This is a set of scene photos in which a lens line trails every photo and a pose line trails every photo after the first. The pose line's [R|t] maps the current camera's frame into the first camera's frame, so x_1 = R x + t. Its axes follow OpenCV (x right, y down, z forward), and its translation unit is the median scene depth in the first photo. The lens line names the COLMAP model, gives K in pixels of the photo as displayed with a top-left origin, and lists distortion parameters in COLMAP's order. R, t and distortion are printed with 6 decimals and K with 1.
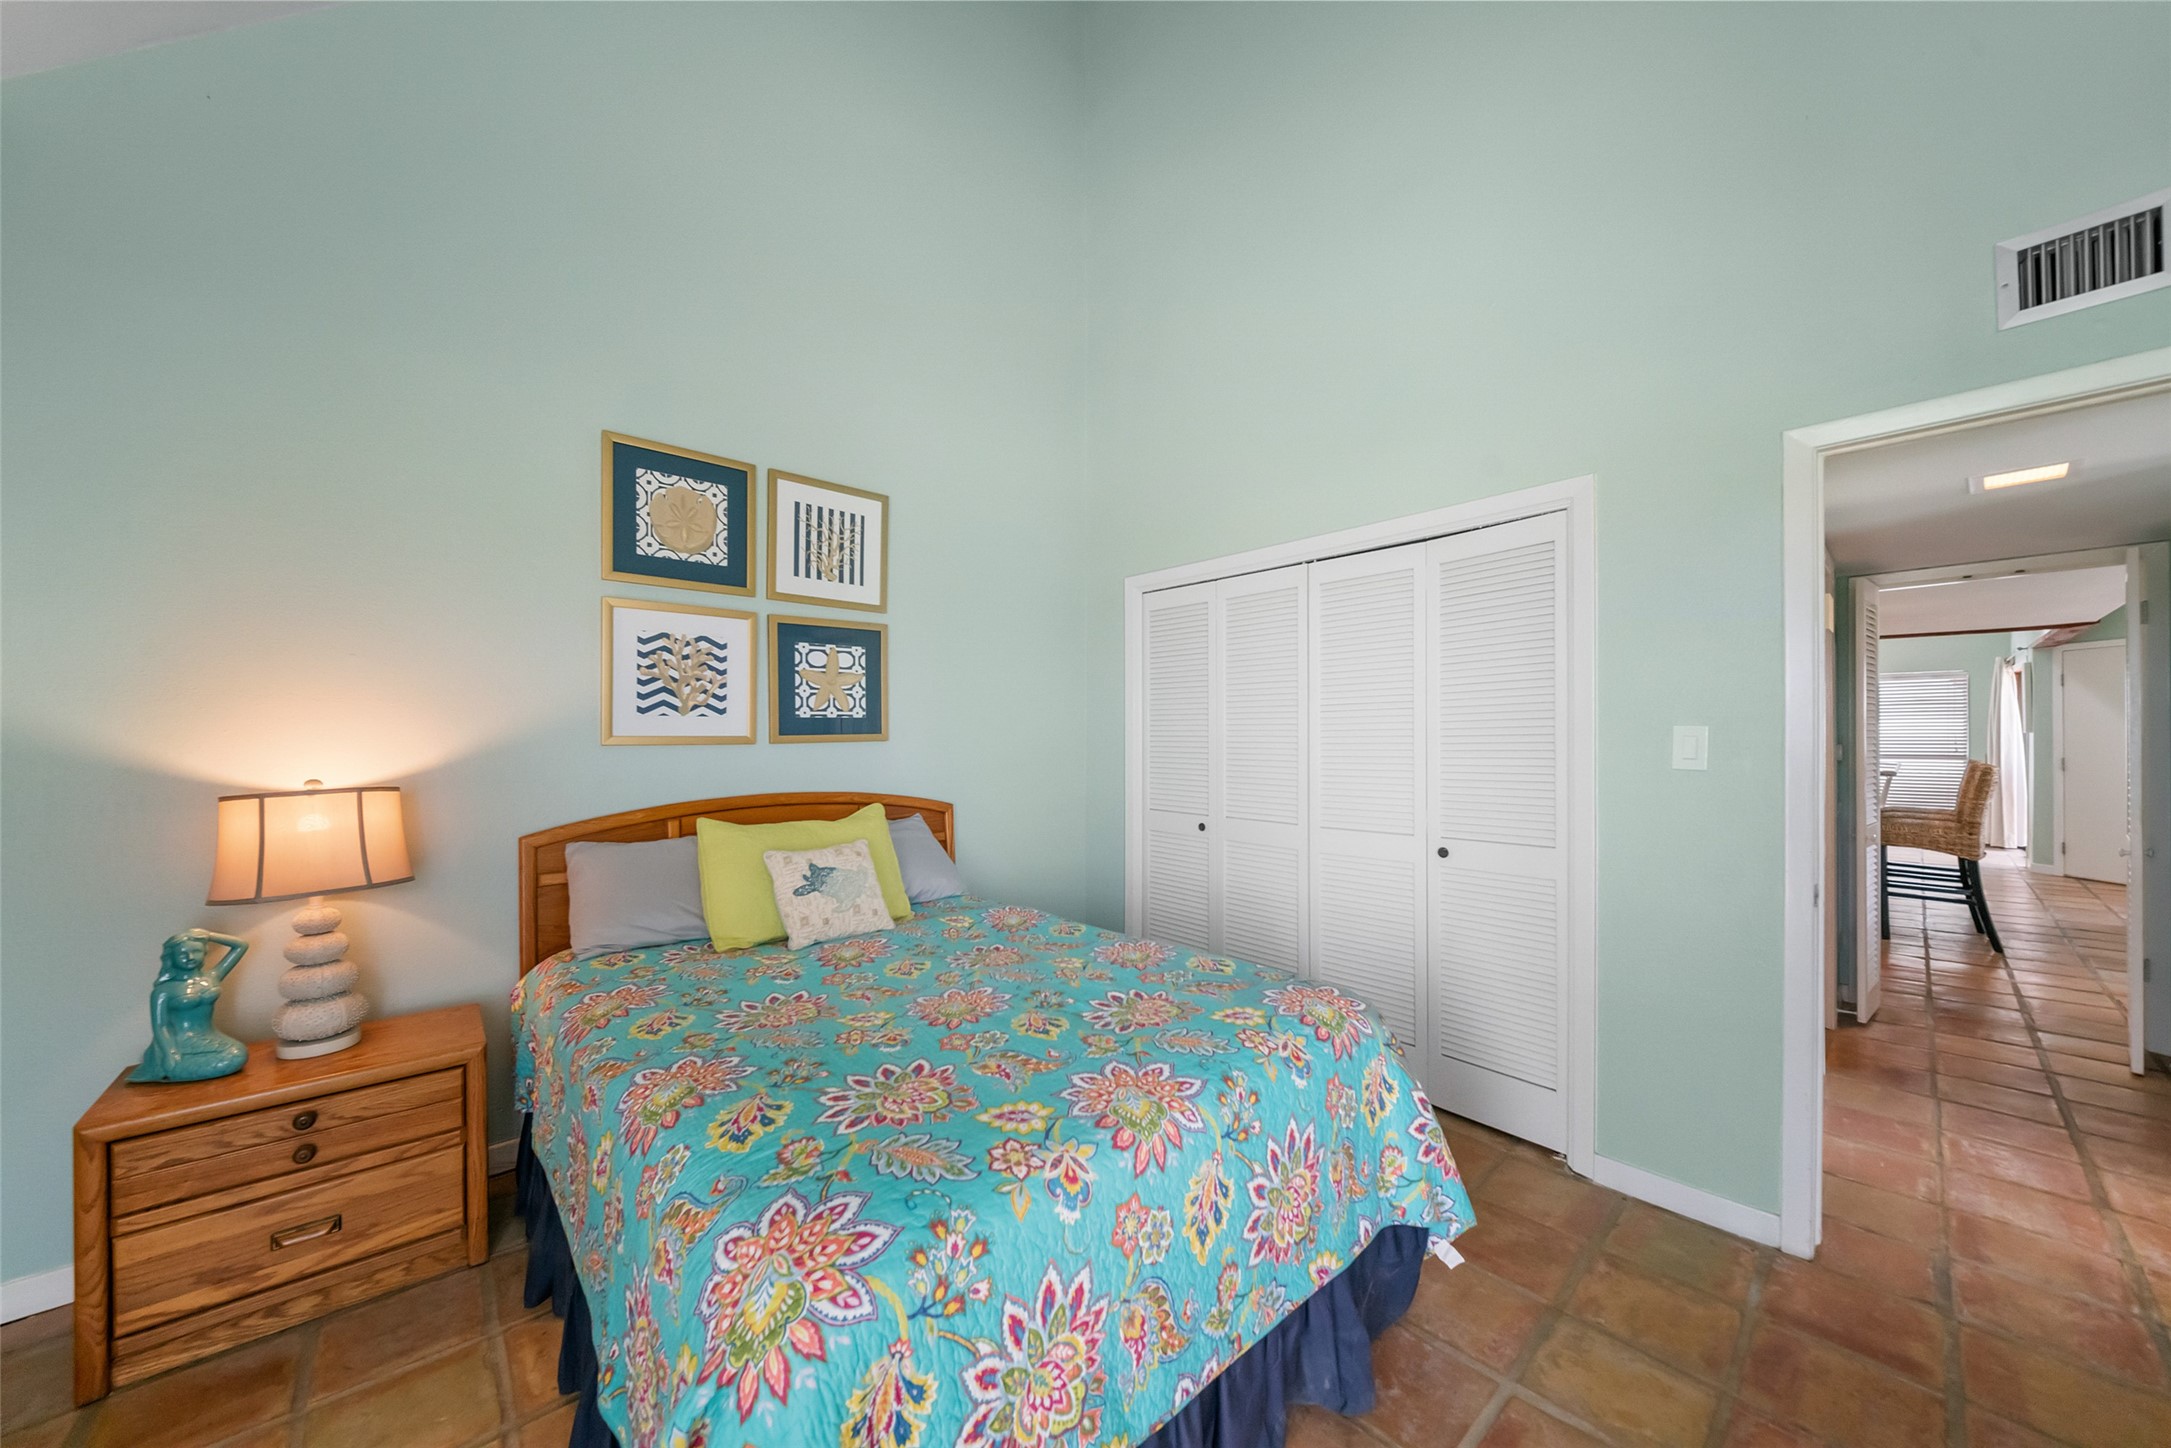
lens RADIAL K [[750.3, 0, 1080.9], [0, 750.3, 740.0], [0, 0, 1]] dist [-0.000108, -0.000186]
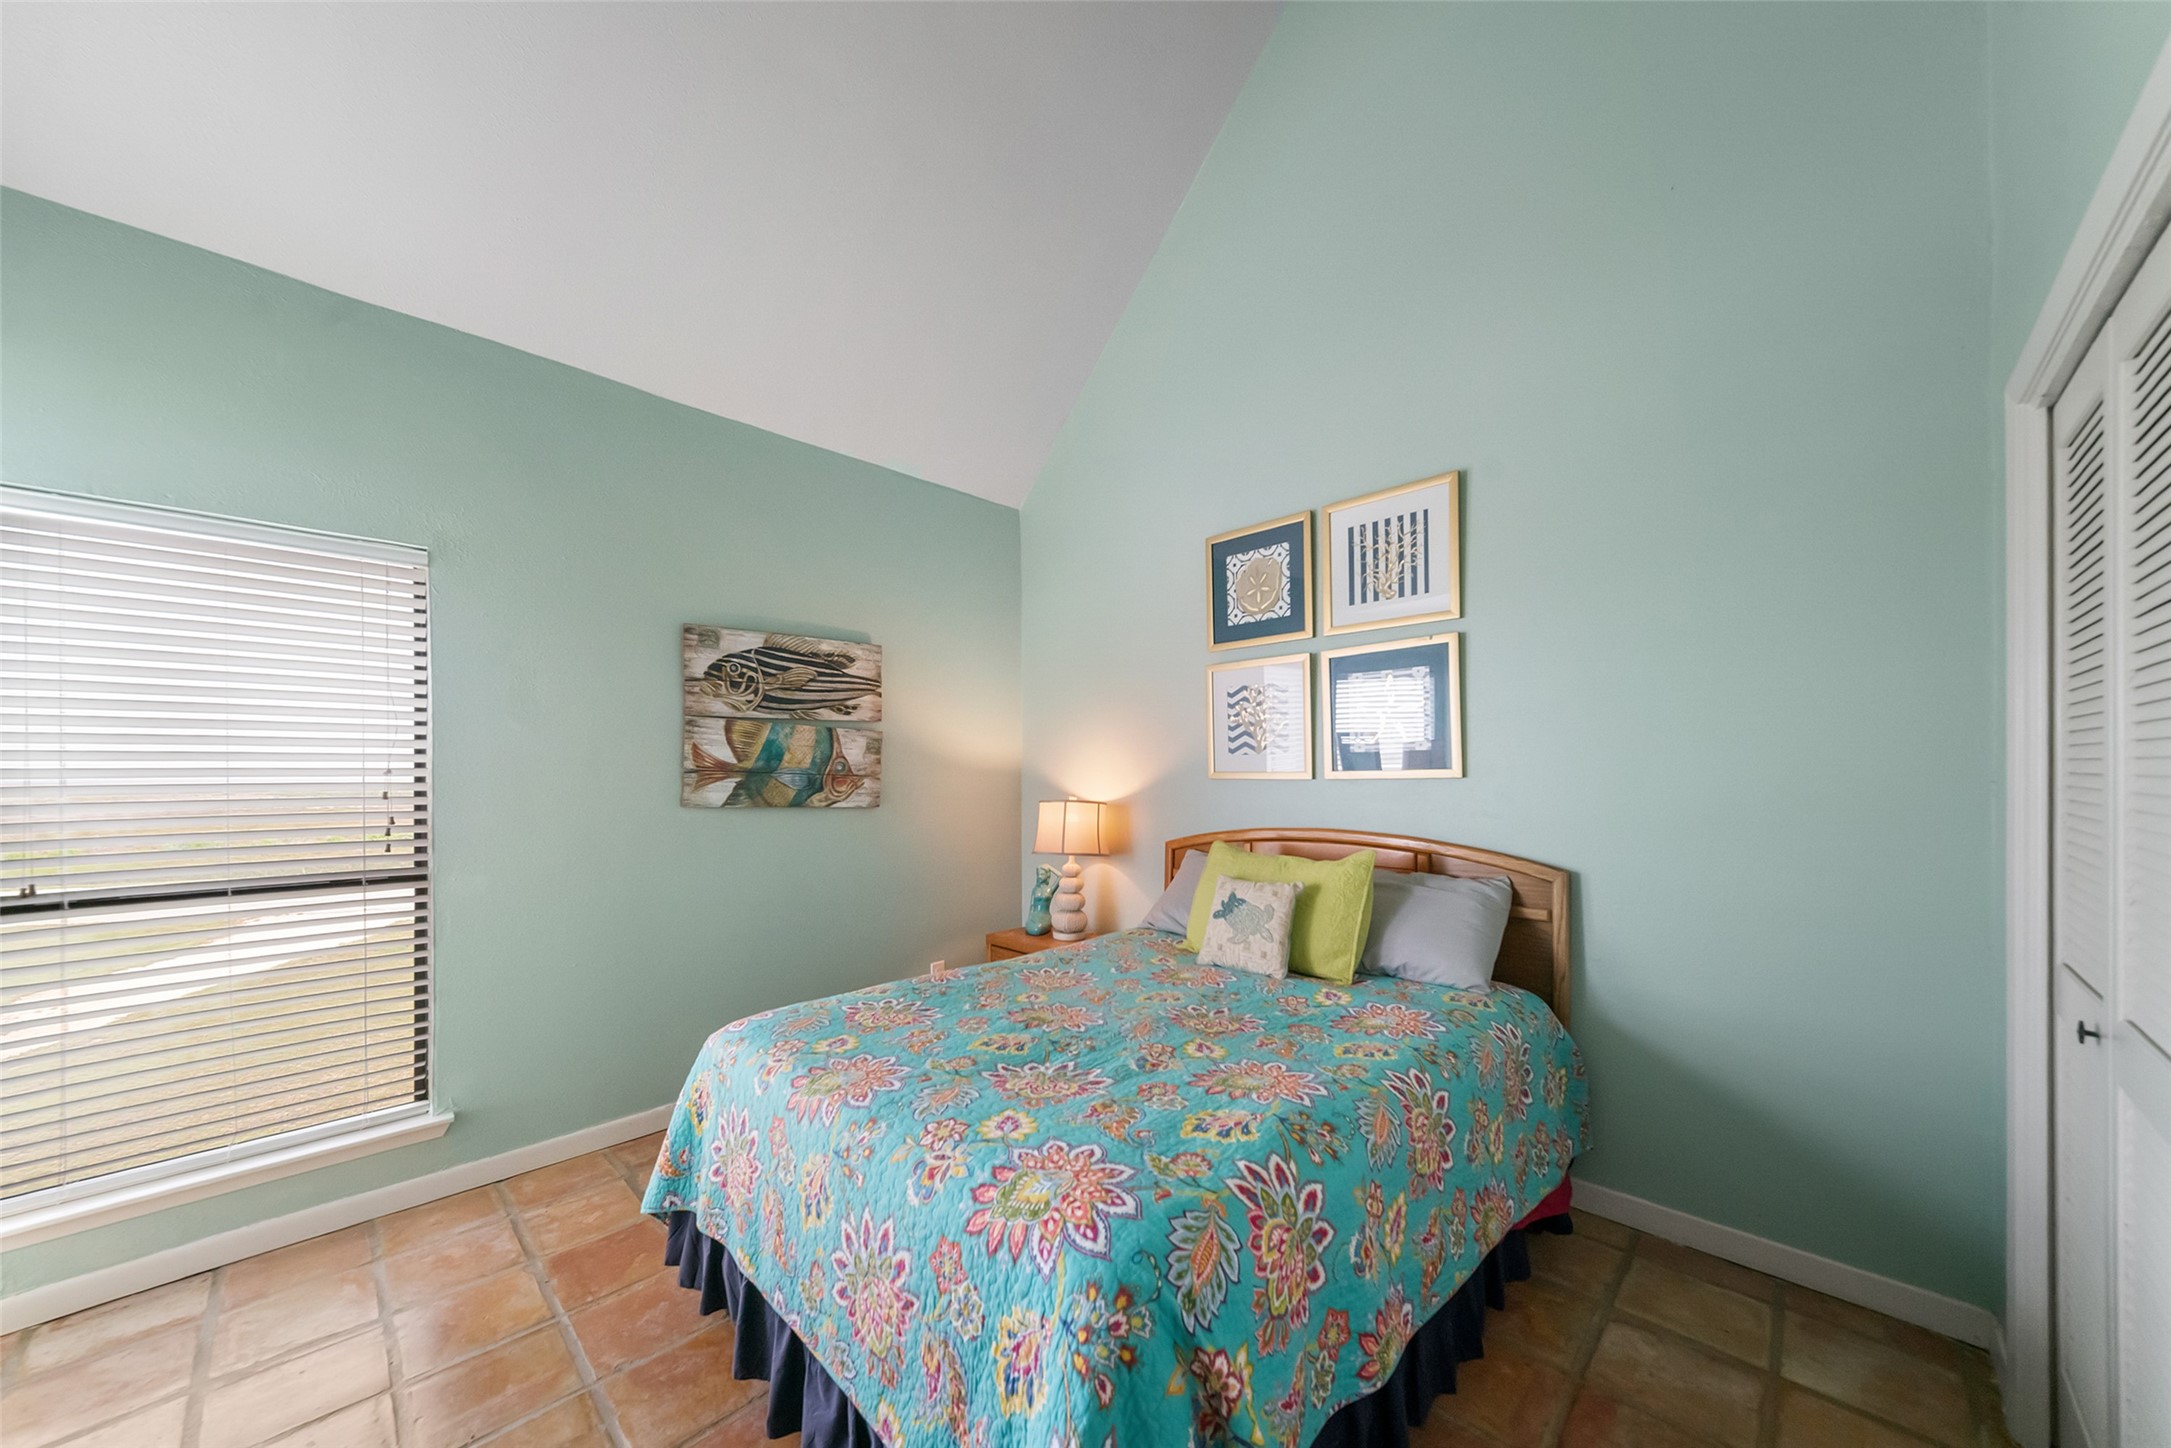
lens RADIAL K [[775.6, 0, 1056.4], [0, 775.6, 765.9], [0, 0, 1]] dist [0.055539, -0.000068]
pose [[0.029621, -0.007152, -0.999536, 0.677416], [-0.006397, 0.999953, -0.007345, -0.003560], [0.999541, 0.006612, 0.029574, 0.660671]]
